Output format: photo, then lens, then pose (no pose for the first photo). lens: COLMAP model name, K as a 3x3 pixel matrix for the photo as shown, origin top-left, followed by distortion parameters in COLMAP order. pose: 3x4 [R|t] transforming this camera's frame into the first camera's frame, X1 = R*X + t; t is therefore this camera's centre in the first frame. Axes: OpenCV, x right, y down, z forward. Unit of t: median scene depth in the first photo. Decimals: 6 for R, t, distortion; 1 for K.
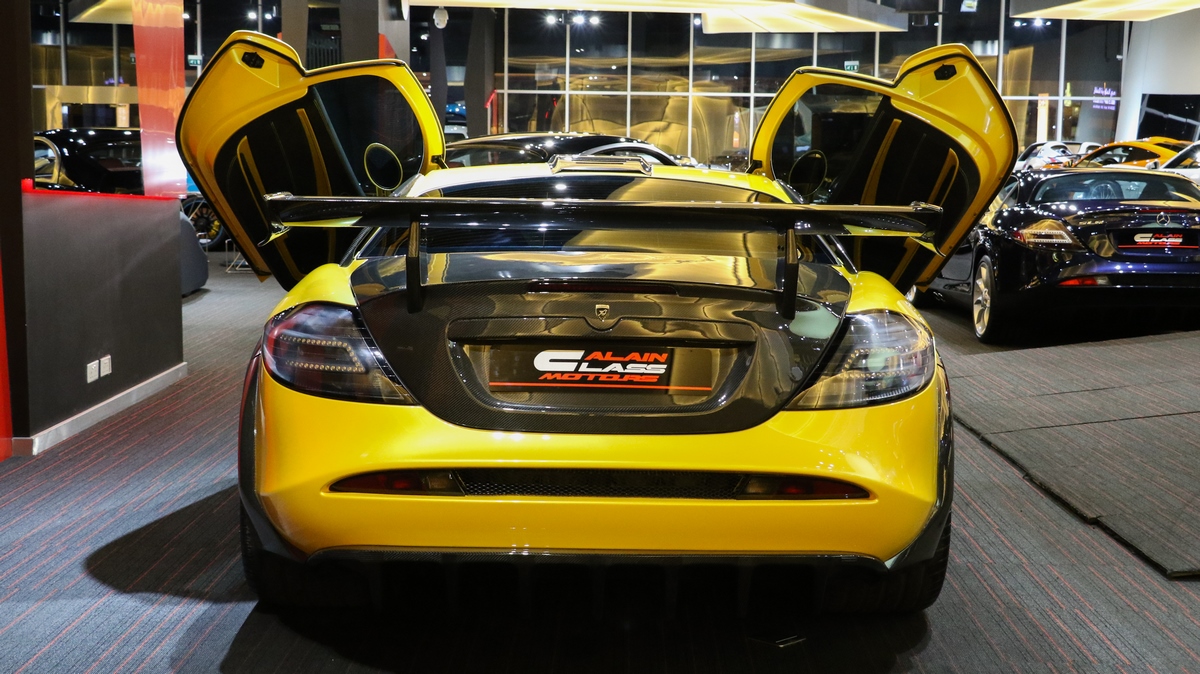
lens RADIAL K [[1570.2, 0, 600.0], [0, 1570.2, 337.0], [0, 0, 1]] dist [-0.007613, 0.047721]
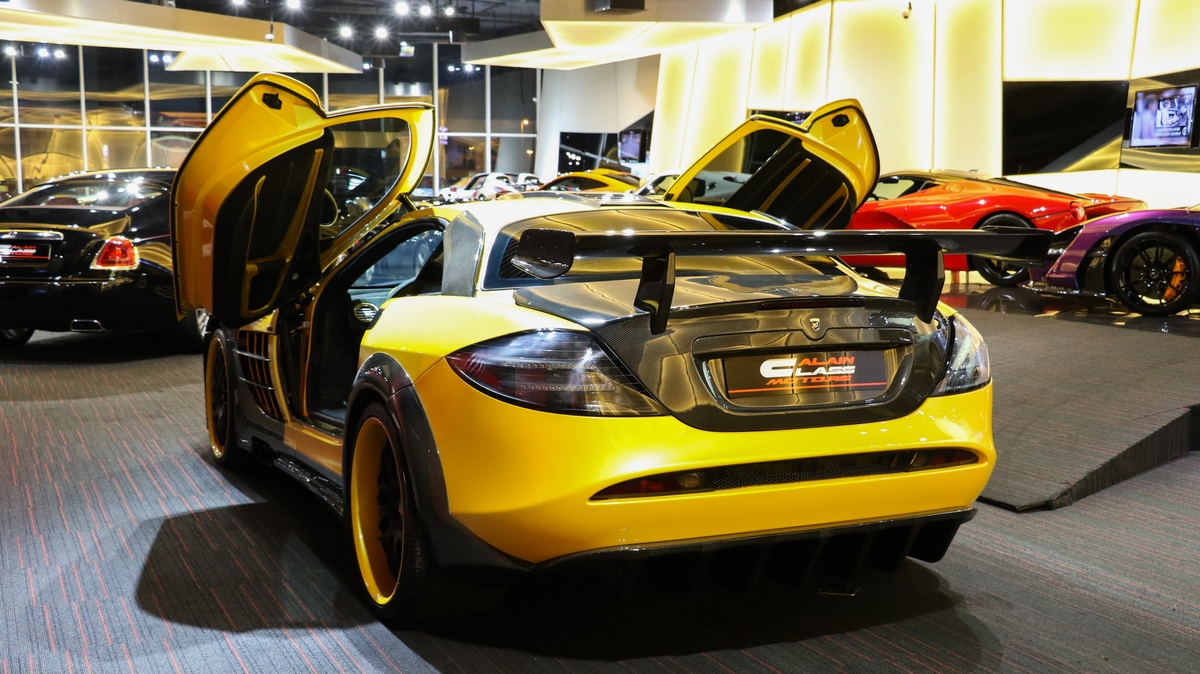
lens RADIAL K [[1453.4, 0, 639.0], [0, 1453.4, 365.2], [0, 0, 1]] dist [-0.083577, 0.310624]
pose [[0.899640, -0.060907, 0.432363, -0.470442], [0.057311, 0.998128, 0.021358, -0.012886], [-0.432854, 0.005565, 0.901447, 0.056896]]
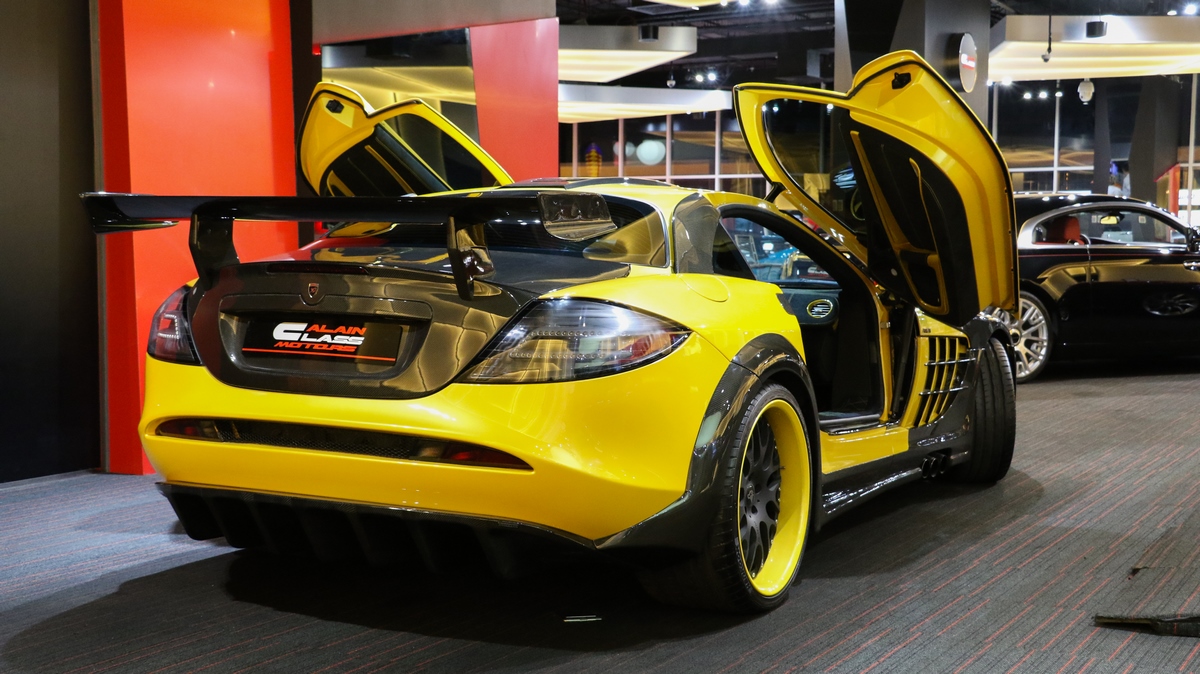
lens RADIAL K [[1556.0, 0, 572.0], [0, 1556.0, 358.9], [0, 0, 1]] dist [0.008776, 0.023853]
pose [[0.867894, 0.027004, -0.496014, 0.588919], [-0.049221, 0.998282, -0.031775, 0.049670], [0.494304, 0.051992, 0.867733, 0.076790]]
